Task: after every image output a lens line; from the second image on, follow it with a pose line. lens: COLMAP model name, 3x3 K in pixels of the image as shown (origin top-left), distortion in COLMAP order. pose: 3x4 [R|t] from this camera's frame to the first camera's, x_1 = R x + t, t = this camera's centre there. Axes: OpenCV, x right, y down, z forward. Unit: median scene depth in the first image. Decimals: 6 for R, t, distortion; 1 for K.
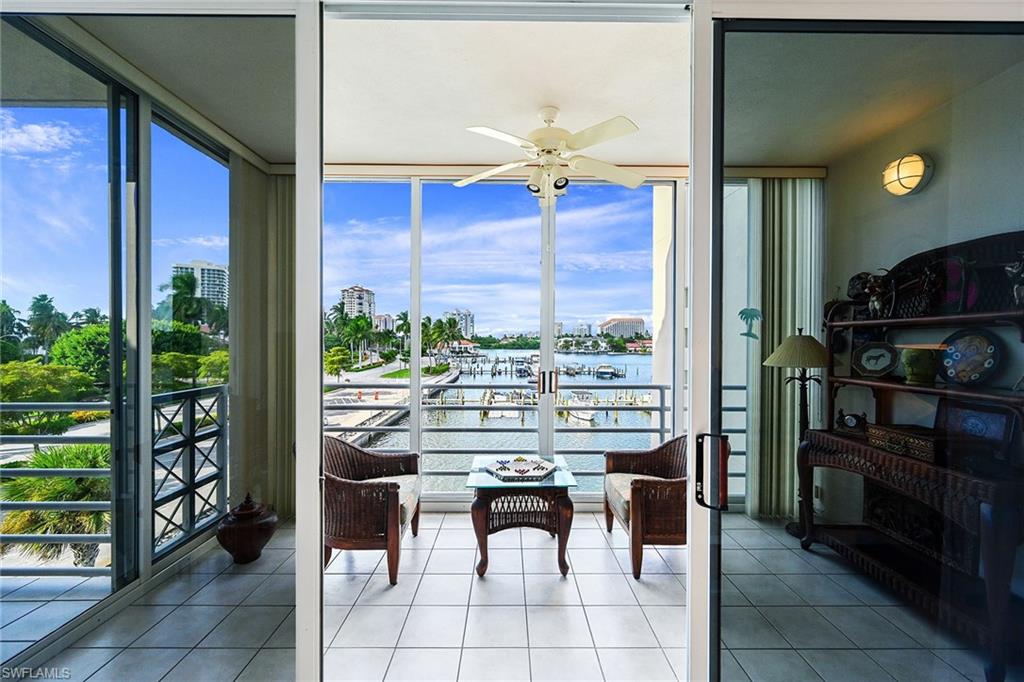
lens RADIAL K [[410.1, 0, 507.4], [0, 410.1, 344.8], [0, 0, 1]] dist [-0.001714, -0.000978]
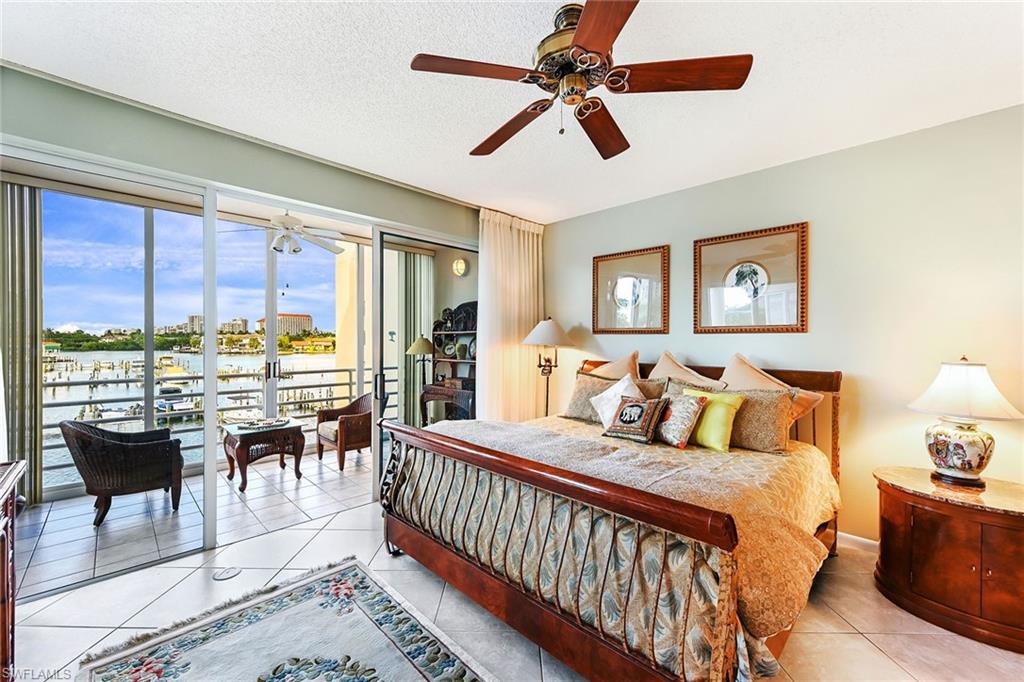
lens RADIAL K [[410.1, 0, 509.6], [0, 410.1, 339.8], [0, 0, 1]] dist [-0.001714, -0.000978]
pose [[0.716906, -0.002500, 0.697165, -0.331725], [0.007018, 0.999969, -0.003631, -0.004231], [-0.697134, 0.007496, 0.716902, -0.659005]]
